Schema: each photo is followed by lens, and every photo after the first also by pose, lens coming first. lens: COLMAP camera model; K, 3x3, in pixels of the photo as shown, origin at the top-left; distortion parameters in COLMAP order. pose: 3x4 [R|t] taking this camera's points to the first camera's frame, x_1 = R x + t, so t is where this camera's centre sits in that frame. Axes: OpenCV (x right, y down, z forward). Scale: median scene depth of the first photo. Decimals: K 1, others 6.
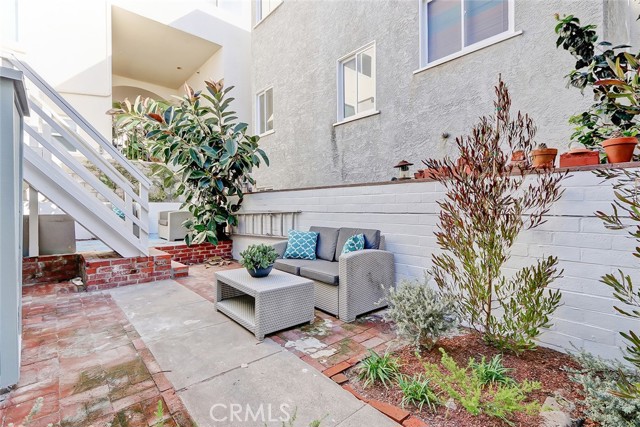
lens RADIAL K [[295.8, 0, 320.1], [0, 295.8, 212.6], [0, 0, 1]] dist [0.004438, -0.001096]
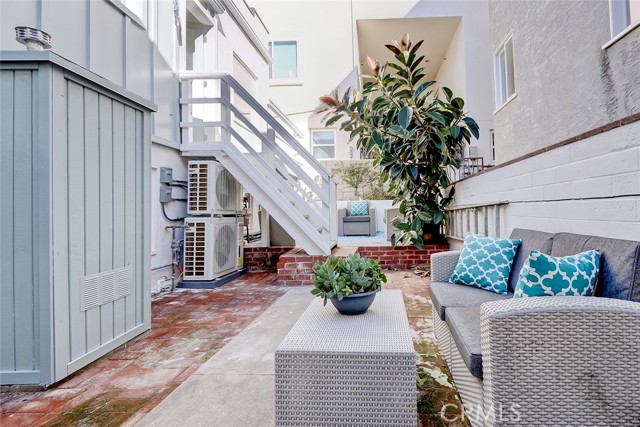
lens RADIAL K [[330.8, 0, 321.3], [0, 330.8, 195.2], [0, 0, 1]] dist [0.004813, -0.000185]
pose [[0.725787, -0.034449, -0.687056, 0.093519], [0.001704, 0.998832, -0.048281, 0.010553], [0.687917, 0.033871, 0.724999, 0.231438]]
